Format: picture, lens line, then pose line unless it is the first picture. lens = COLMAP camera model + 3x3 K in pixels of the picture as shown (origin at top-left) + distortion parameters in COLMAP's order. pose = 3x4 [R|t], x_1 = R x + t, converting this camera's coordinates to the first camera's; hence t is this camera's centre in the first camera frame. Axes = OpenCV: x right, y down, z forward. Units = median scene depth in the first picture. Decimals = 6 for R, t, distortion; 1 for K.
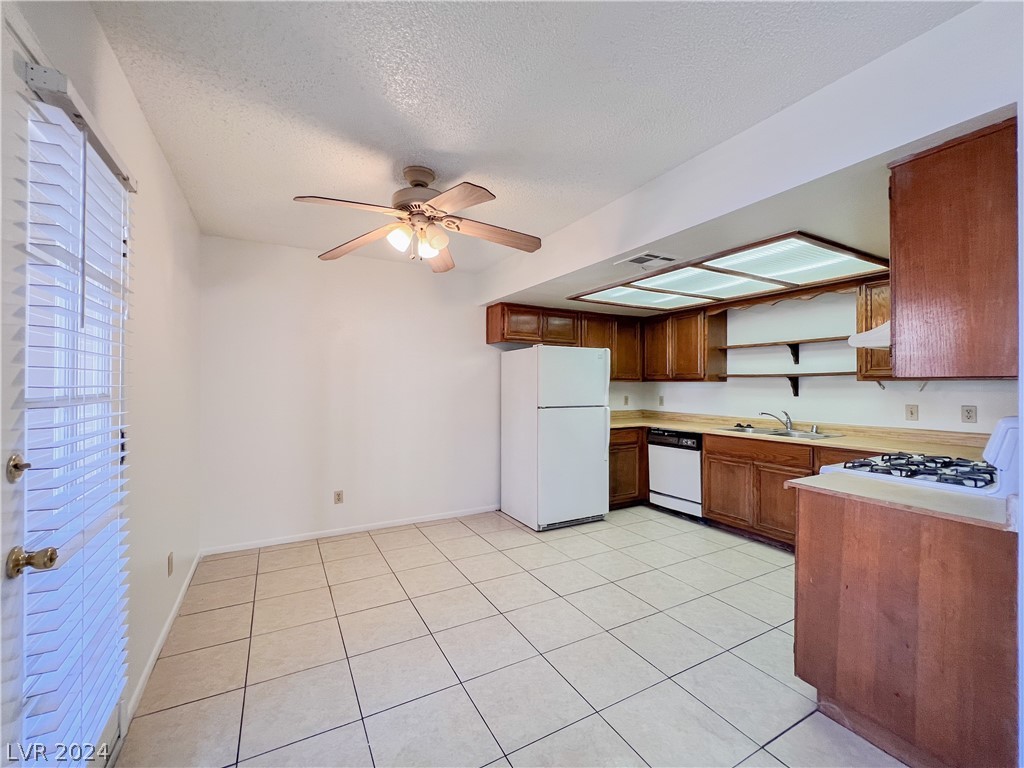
lens RADIAL K [[440.5, 0, 557.2], [0, 440.5, 385.3], [0, 0, 1]] dist [0.000733, 0.000179]
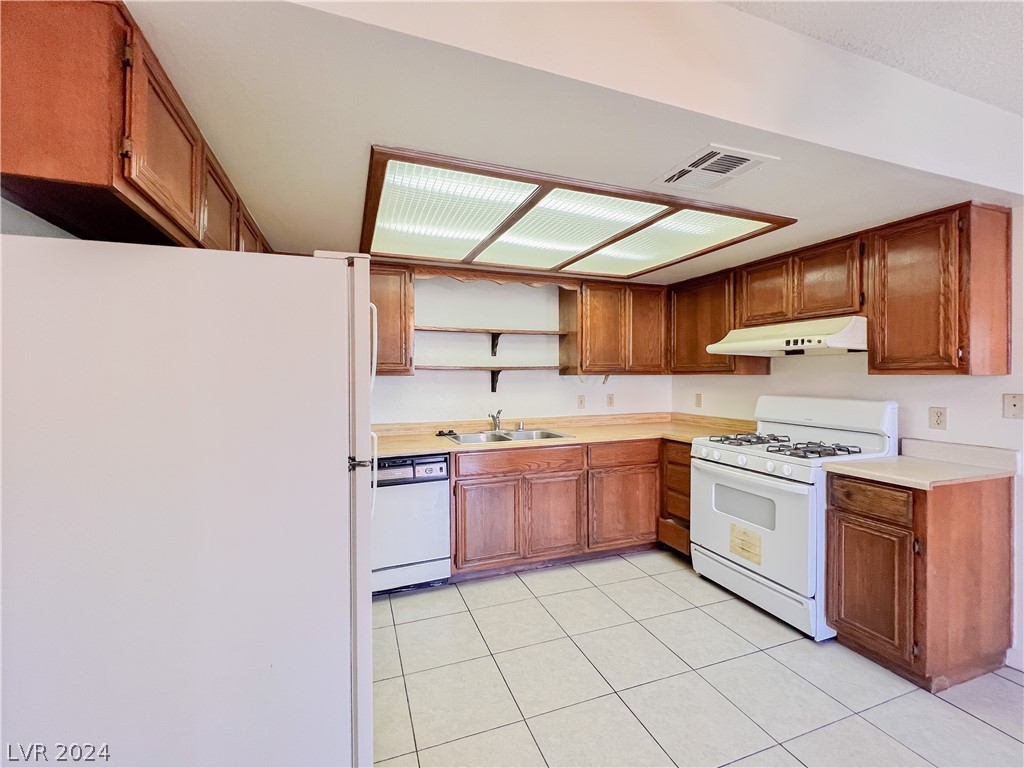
lens RADIAL K [[417.3, 0, 511.0], [0, 417.3, 376.8], [0, 0, 1]] dist [0.004570, -0.000817]
pose [[0.246591, -0.004280, 0.969110, -0.273894], [0.004839, 0.999983, 0.003186, -0.008621], [-0.969108, 0.003904, 0.246607, 0.769470]]
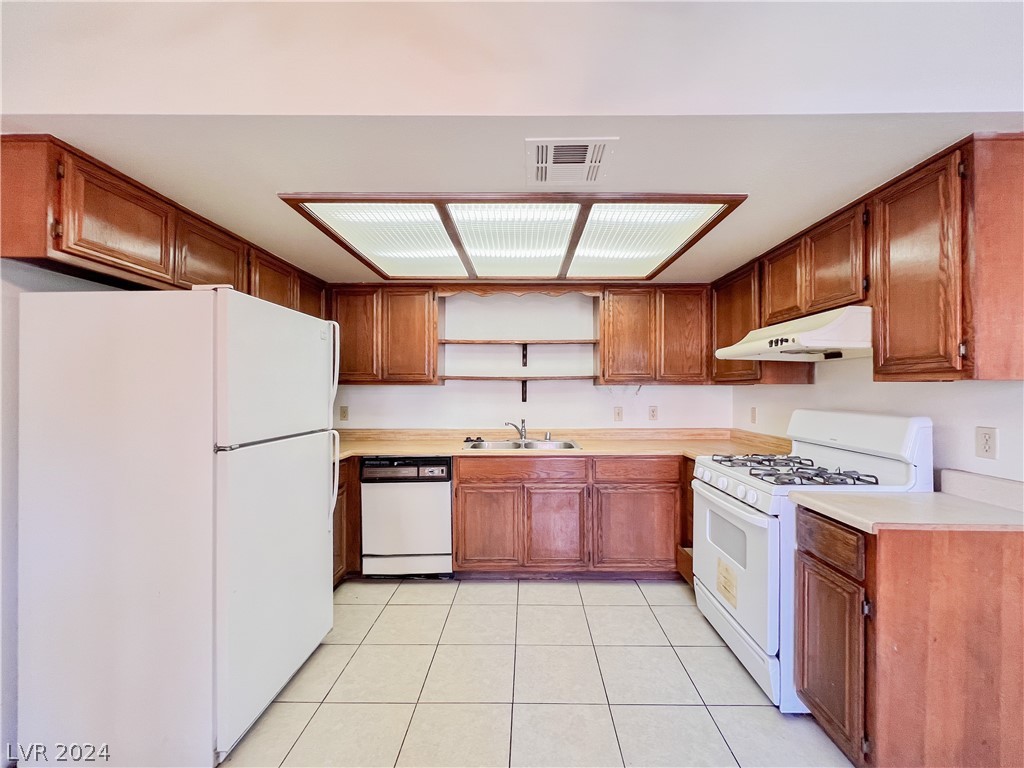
lens RADIAL K [[417.3, 0, 511.5], [0, 417.3, 387.1], [0, 0, 1]] dist [0.004570, -0.000817]
pose [[0.563618, 0.003199, 0.826029, -0.186569], [0.001524, 0.999987, -0.004913, -0.001209], [-0.826034, 0.004028, 0.563606, 0.539567]]
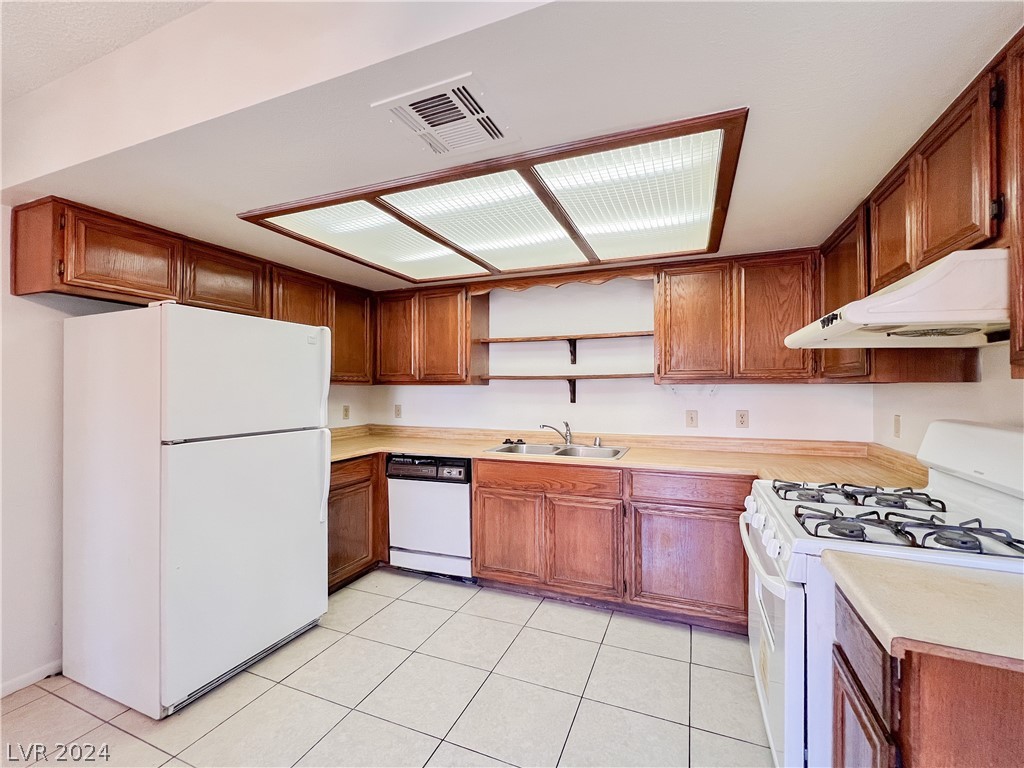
lens RADIAL K [[417.3, 0, 519.3], [0, 417.3, 386.3], [0, 0, 1]] dist [0.004570, -0.000817]
pose [[0.823978, -0.000725, 0.566622, 0.013304], [0.003967, 0.999982, -0.004488, -0.003136], [-0.566608, 0.005946, 0.823966, 0.413654]]
